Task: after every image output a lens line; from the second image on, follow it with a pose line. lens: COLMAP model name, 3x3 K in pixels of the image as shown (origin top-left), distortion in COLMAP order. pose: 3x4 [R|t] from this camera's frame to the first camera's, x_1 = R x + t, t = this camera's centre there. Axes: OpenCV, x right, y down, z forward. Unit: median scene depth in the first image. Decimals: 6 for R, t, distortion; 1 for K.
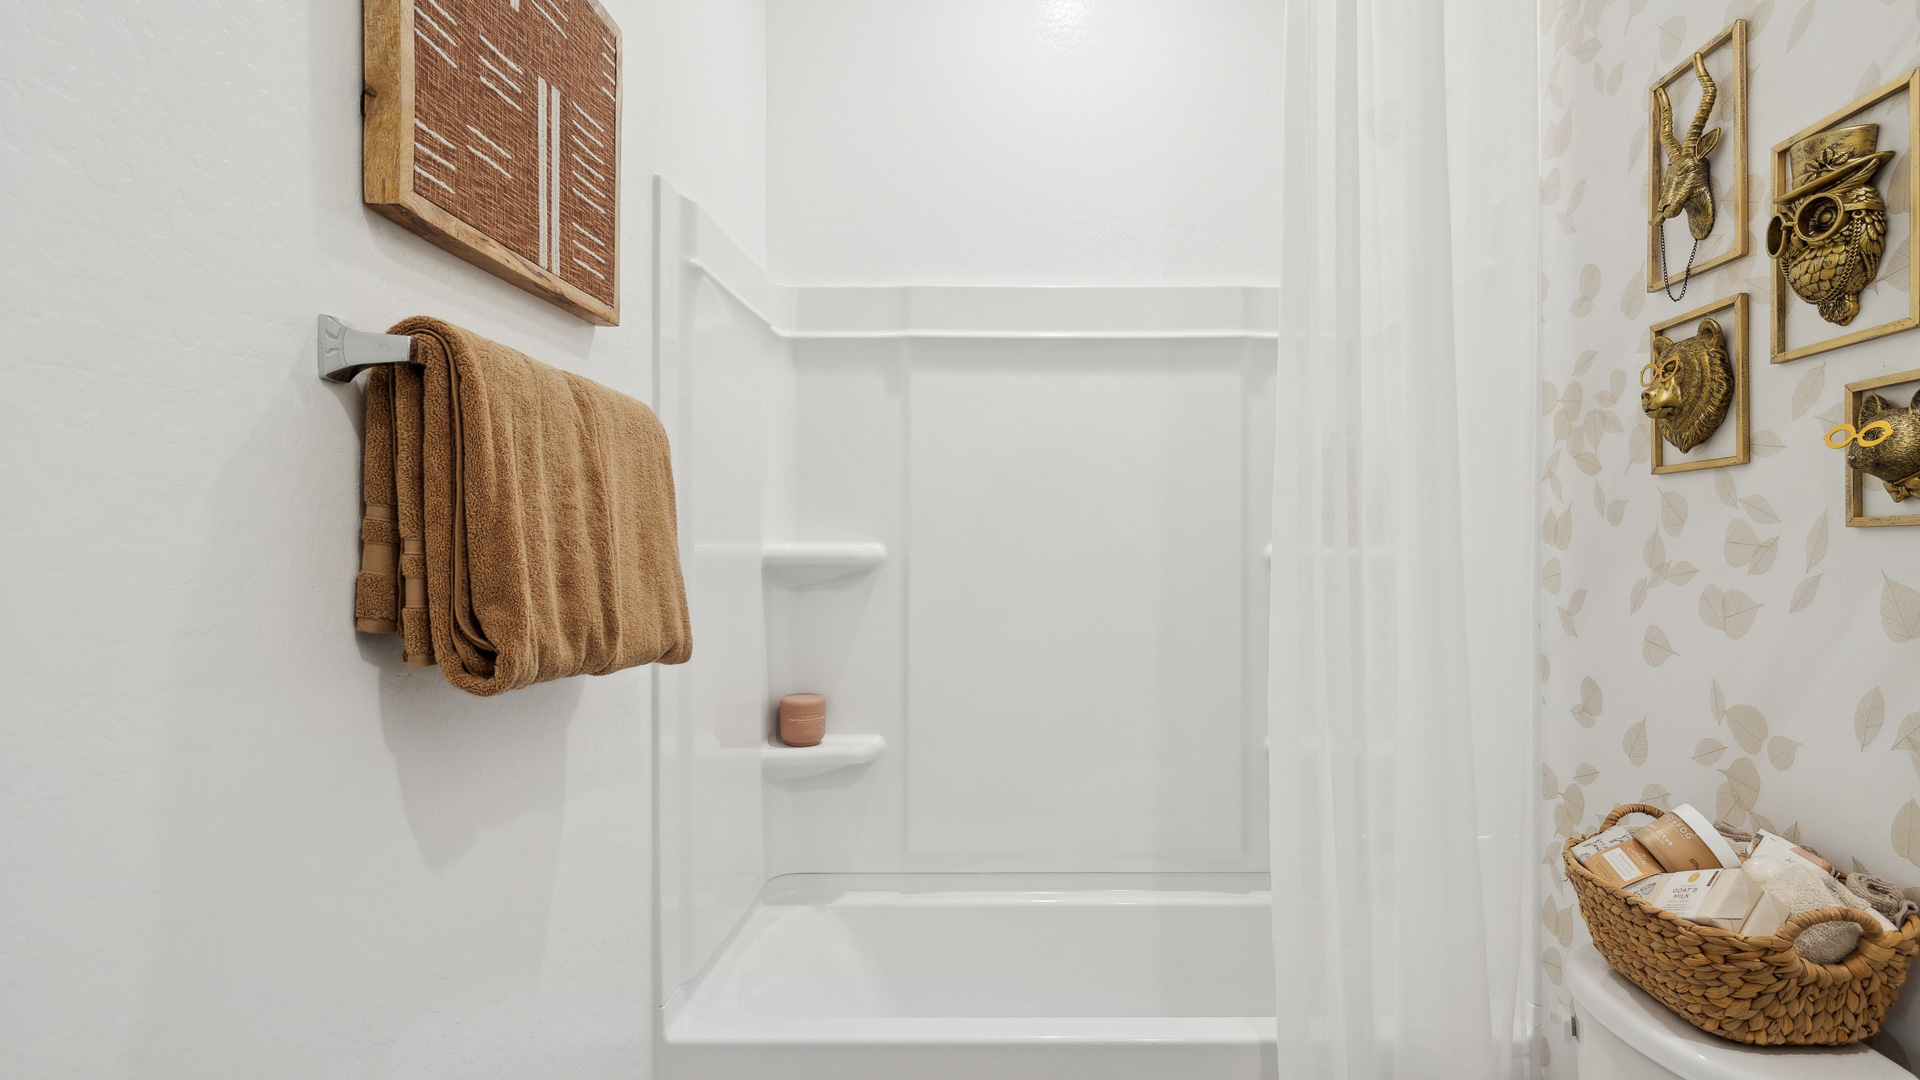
lens RADIAL K [[1006.4, 0, 966.8], [0, 1006.4, 553.0], [0, 0, 1]] dist [-0.000044, -0.000454]
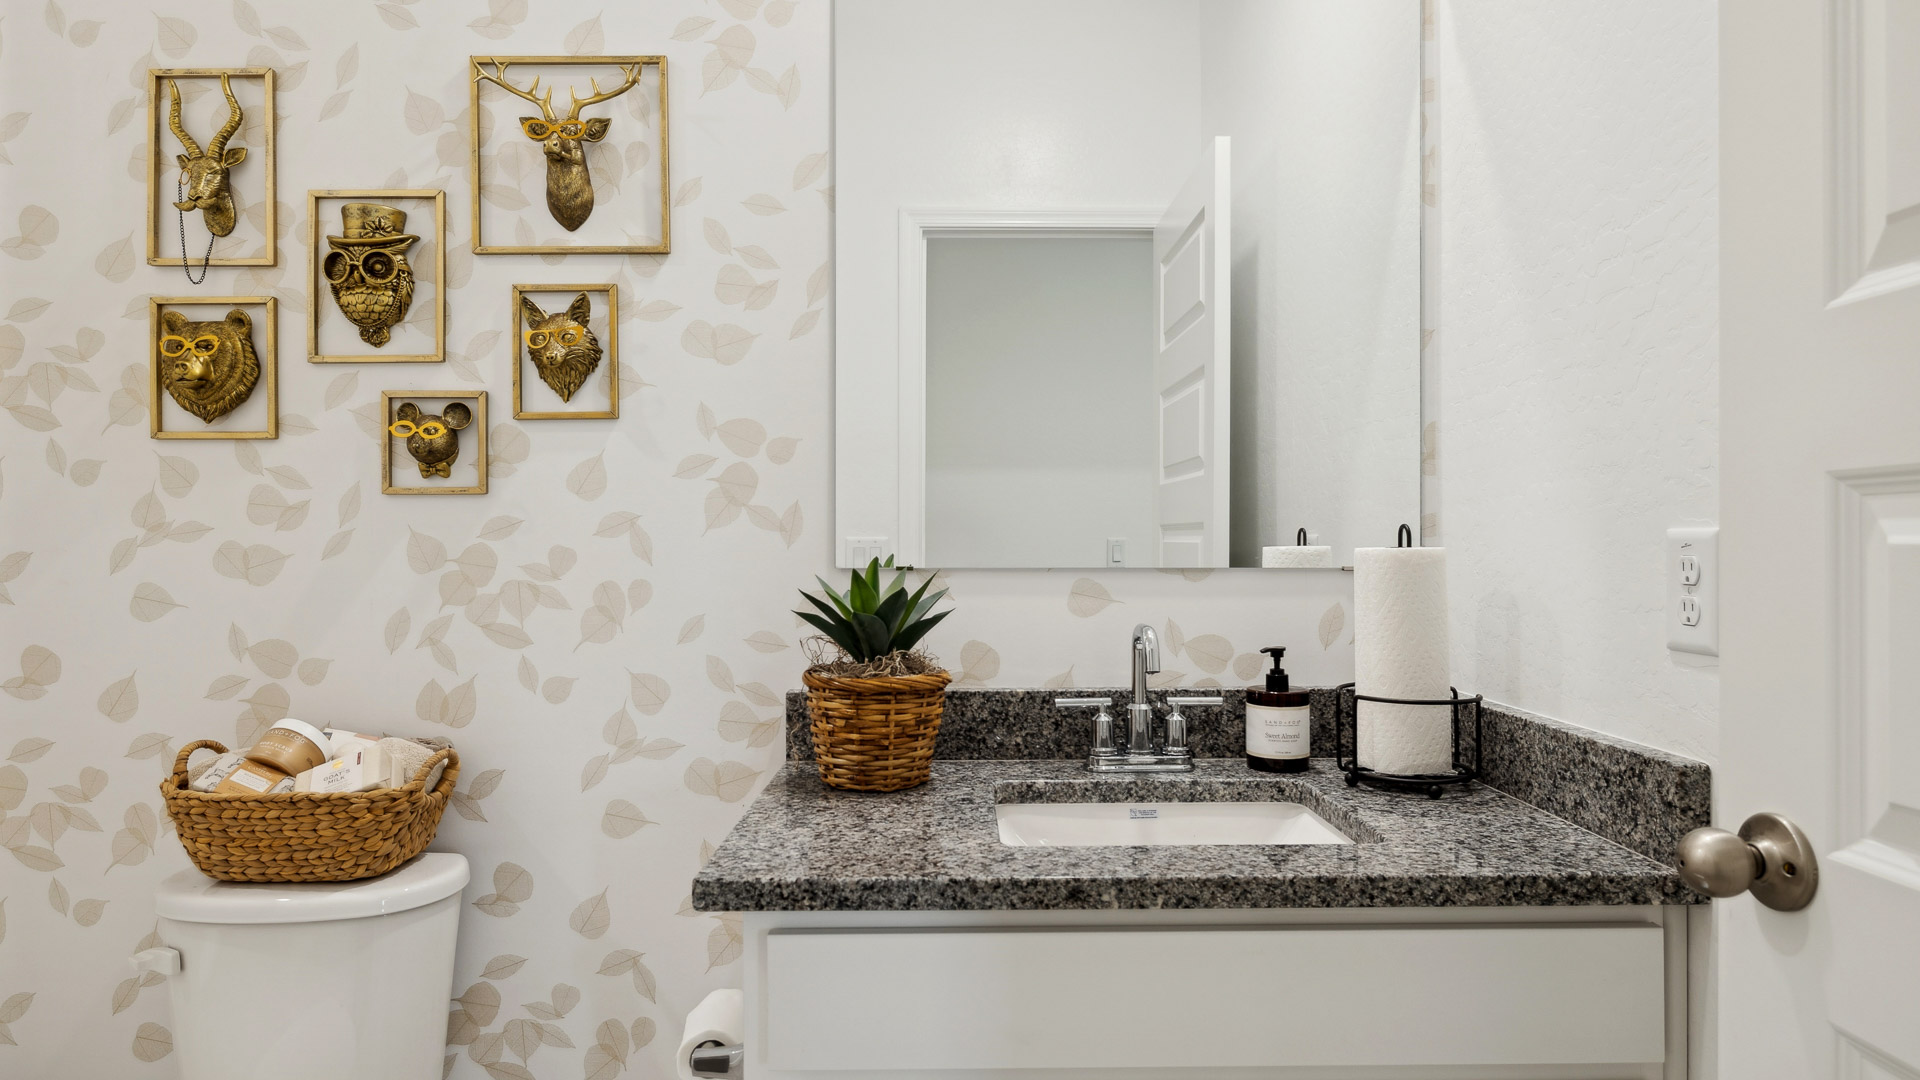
lens RADIAL K [[1170.6, 0, 961.4], [0, 1170.6, 552.3], [0, 0, 1]] dist [0.002104, 0.000048]
pose [[-0.050791, 0.007973, 0.998677, -0.635919], [-0.000647, 0.999968, -0.008016, 0.054720], [-0.998709, -0.001053, -0.050784, 0.237225]]
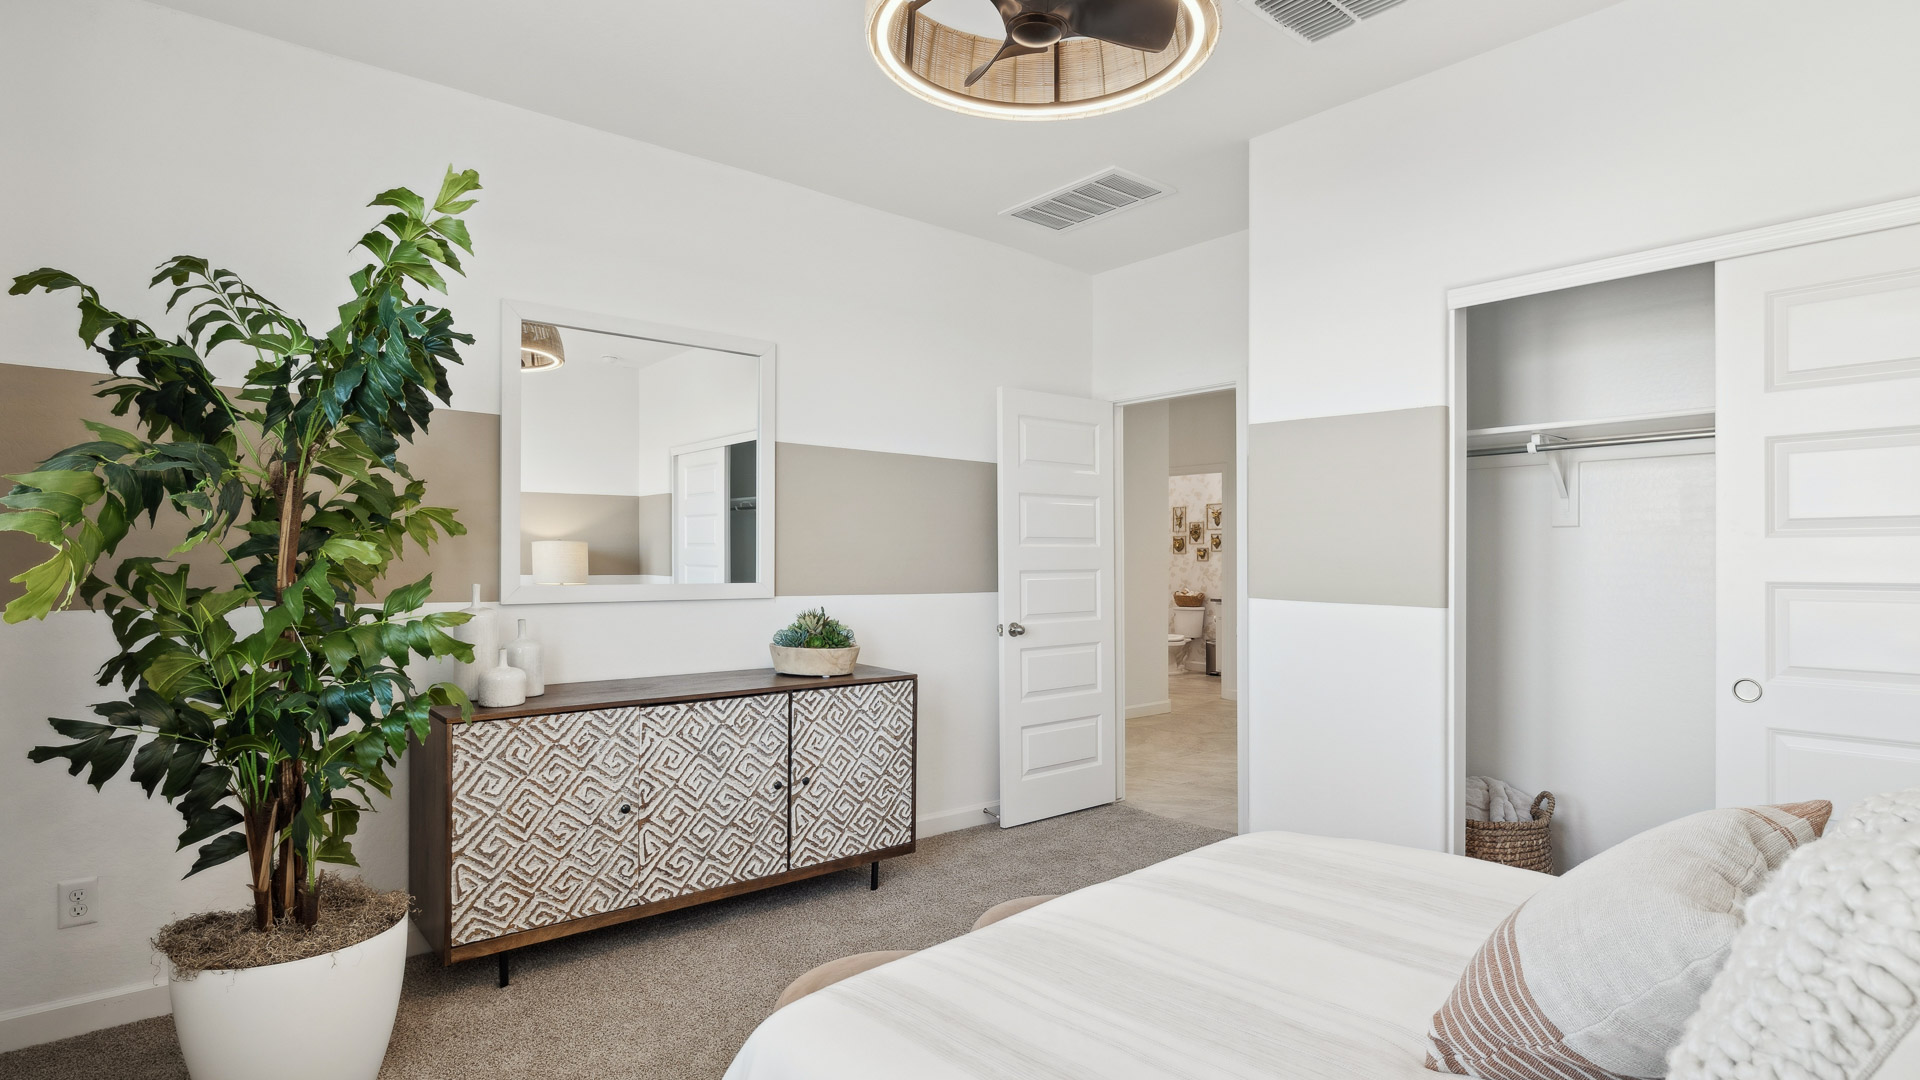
lens RADIAL K [[1006.4, 0, 958.2], [0, 1006.4, 556.3], [0, 0, 1]] dist [-0.000044, -0.000454]
pose [[0.730395, 0.001281, 0.683024, -6.906695], [-0.000773, 0.999999, -0.001049, -0.054167], [-0.683025, 0.000238, 0.730395, -4.238762]]
